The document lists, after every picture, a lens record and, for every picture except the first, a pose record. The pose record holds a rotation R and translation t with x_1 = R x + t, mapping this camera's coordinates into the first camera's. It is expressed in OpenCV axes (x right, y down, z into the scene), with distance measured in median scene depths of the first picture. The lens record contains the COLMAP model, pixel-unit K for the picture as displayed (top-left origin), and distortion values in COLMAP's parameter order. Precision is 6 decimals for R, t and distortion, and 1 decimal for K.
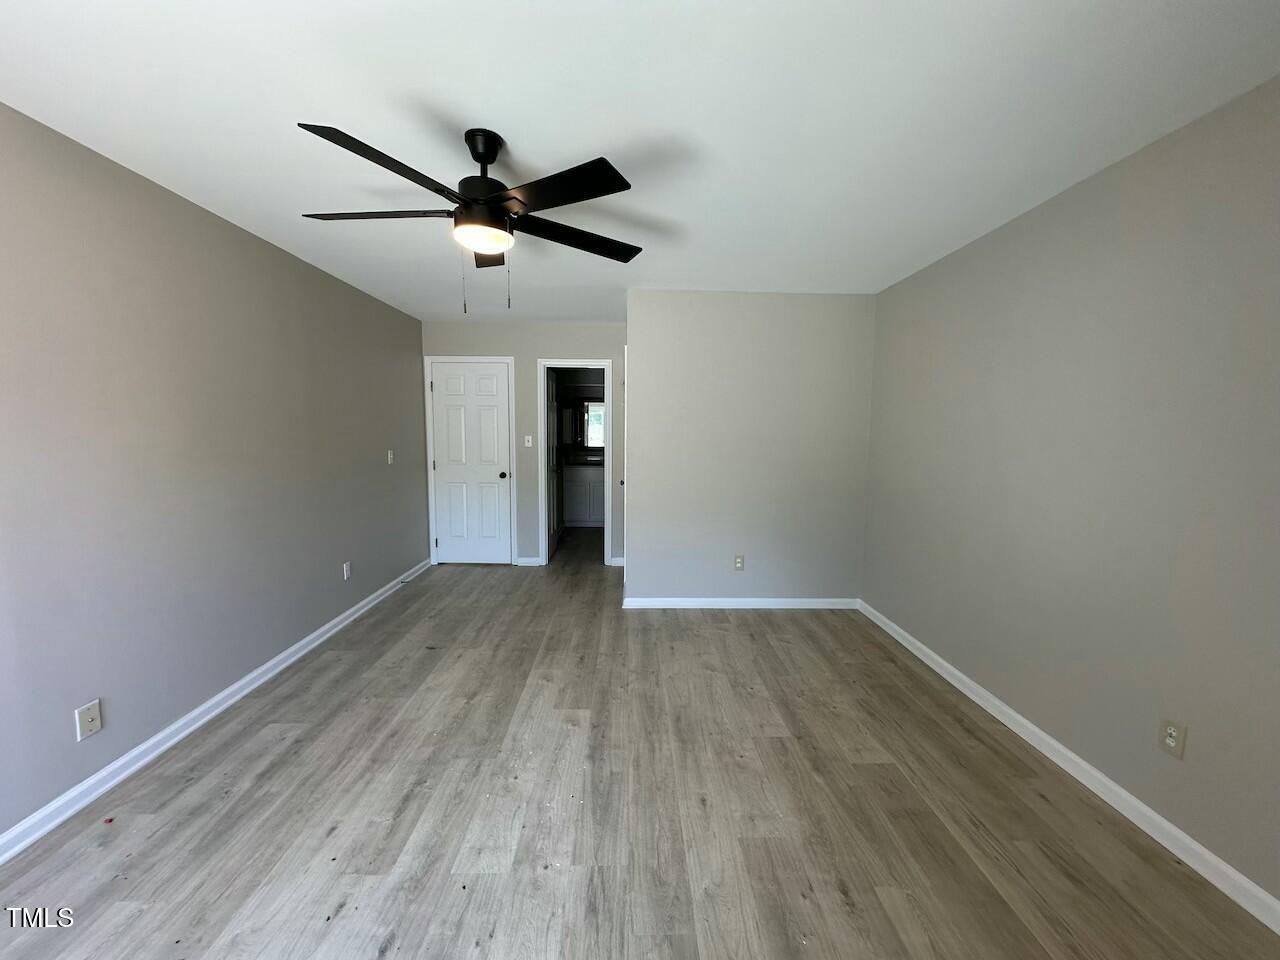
lens RADIAL K [[511.4, 0, 636.0], [0, 511.4, 477.5], [0, 0, 1]] dist [-0.007634, 0.000244]
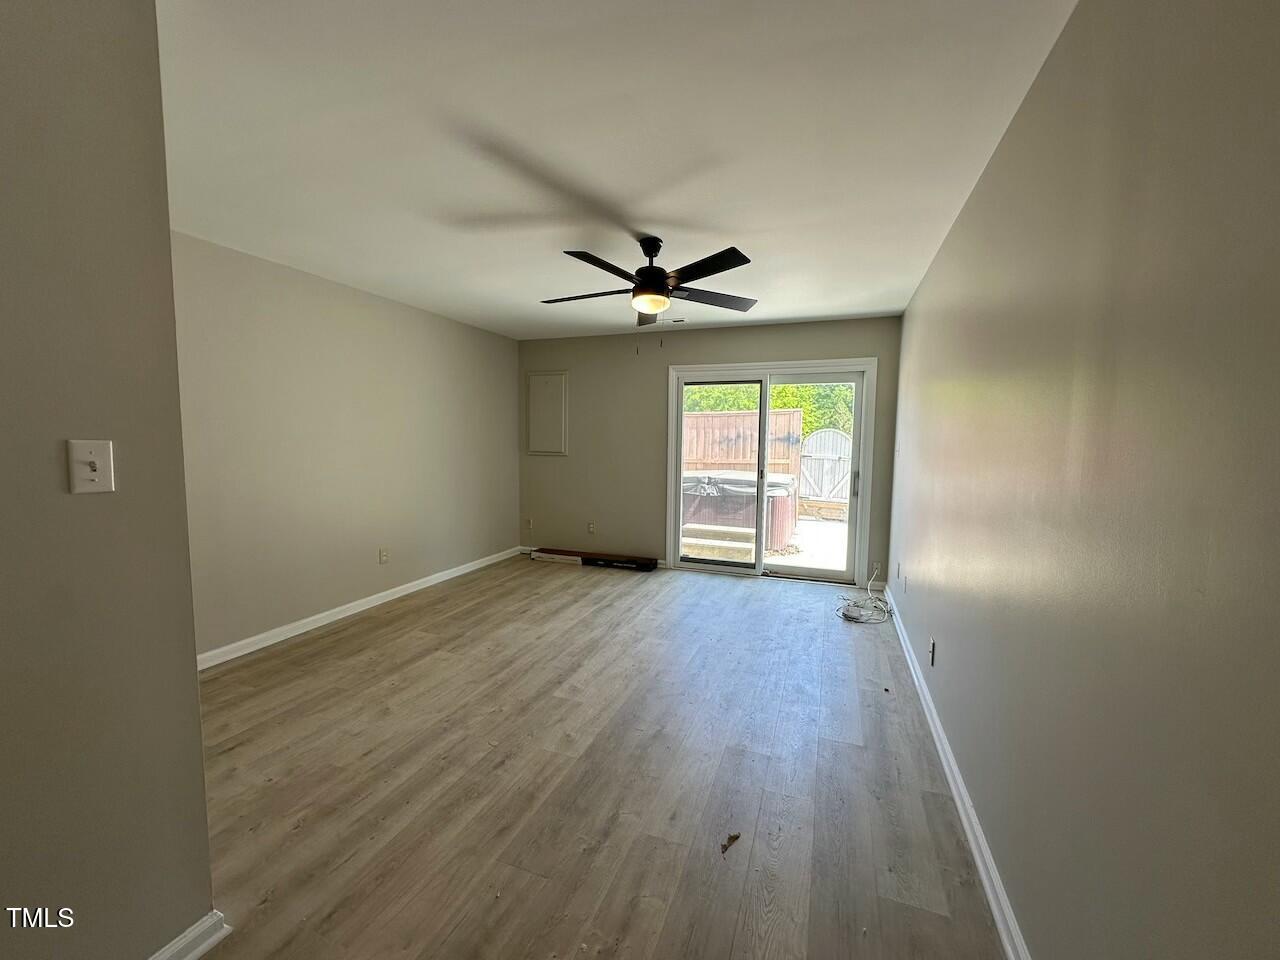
lens RADIAL K [[511.4, 0, 630.4], [0, 511.4, 484.1], [0, 0, 1]] dist [-0.007634, 0.000244]
pose [[-0.923662, -0.056355, 0.379042, -0.614153], [0.012855, 0.984014, 0.177625, -0.157527], [-0.382992, 0.168938, -0.908172, 1.825642]]
